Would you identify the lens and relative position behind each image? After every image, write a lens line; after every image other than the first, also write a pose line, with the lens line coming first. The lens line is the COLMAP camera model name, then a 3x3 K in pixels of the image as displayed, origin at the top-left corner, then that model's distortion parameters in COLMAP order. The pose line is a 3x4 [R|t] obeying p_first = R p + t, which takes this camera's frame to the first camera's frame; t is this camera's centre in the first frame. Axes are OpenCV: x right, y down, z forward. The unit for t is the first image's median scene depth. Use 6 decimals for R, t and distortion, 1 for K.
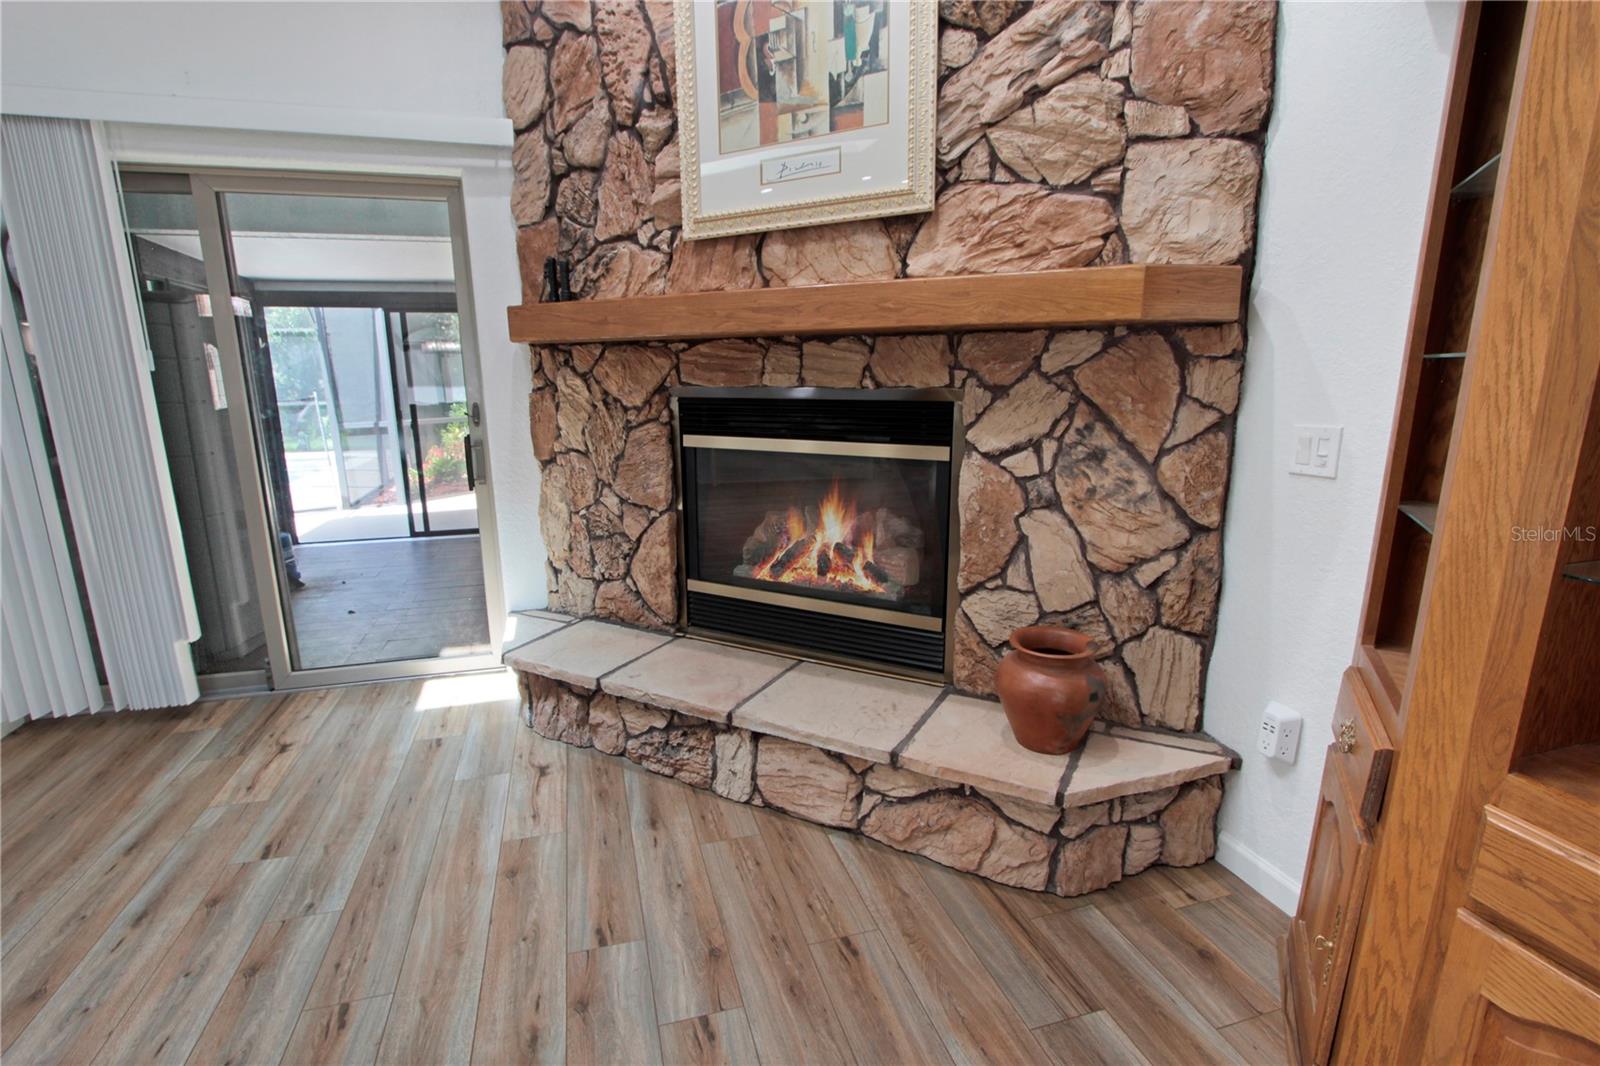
lens RADIAL K [[737.3, 0, 801.6], [0, 737.3, 534.1], [0, 0, 1]] dist [-0.022221, 0.000897]
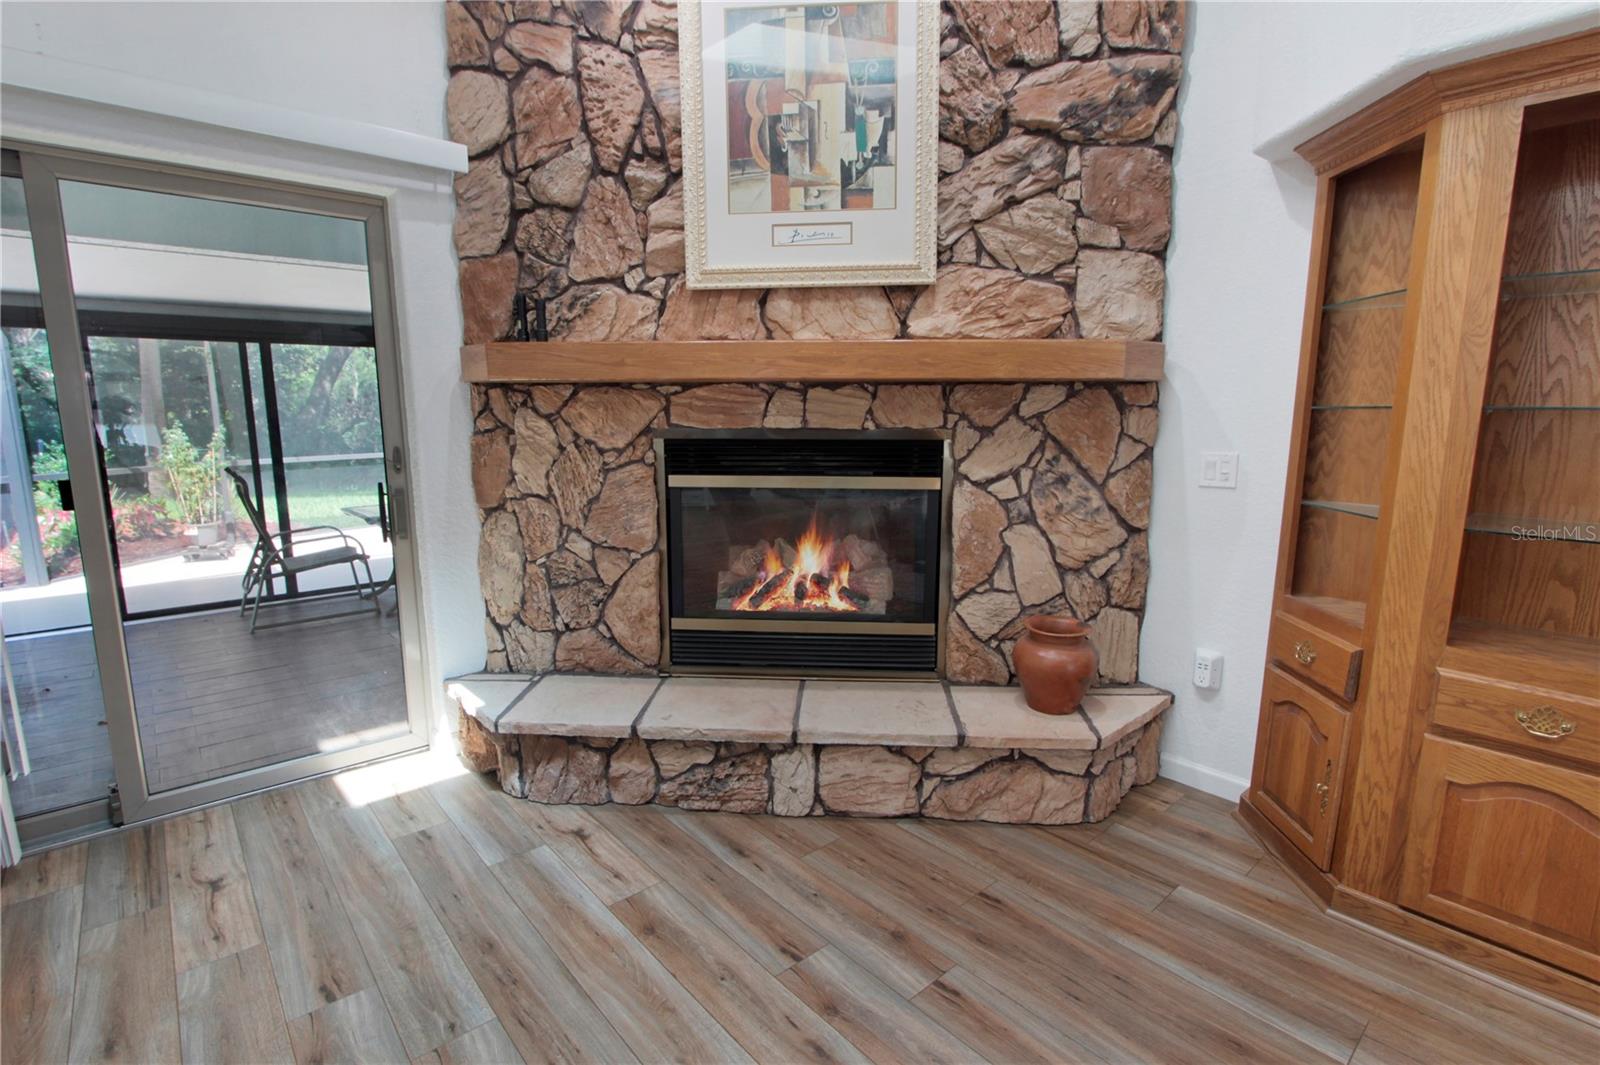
lens RADIAL K [[737.3, 0, 799.3], [0, 737.3, 535.1], [0, 0, 1]] dist [-0.022221, 0.000897]
pose [[0.910254, -0.061050, 0.409525, -0.513411], [0.083267, 0.995854, -0.036620, -0.000638], [-0.405591, 0.067434, 0.911564, 0.008179]]
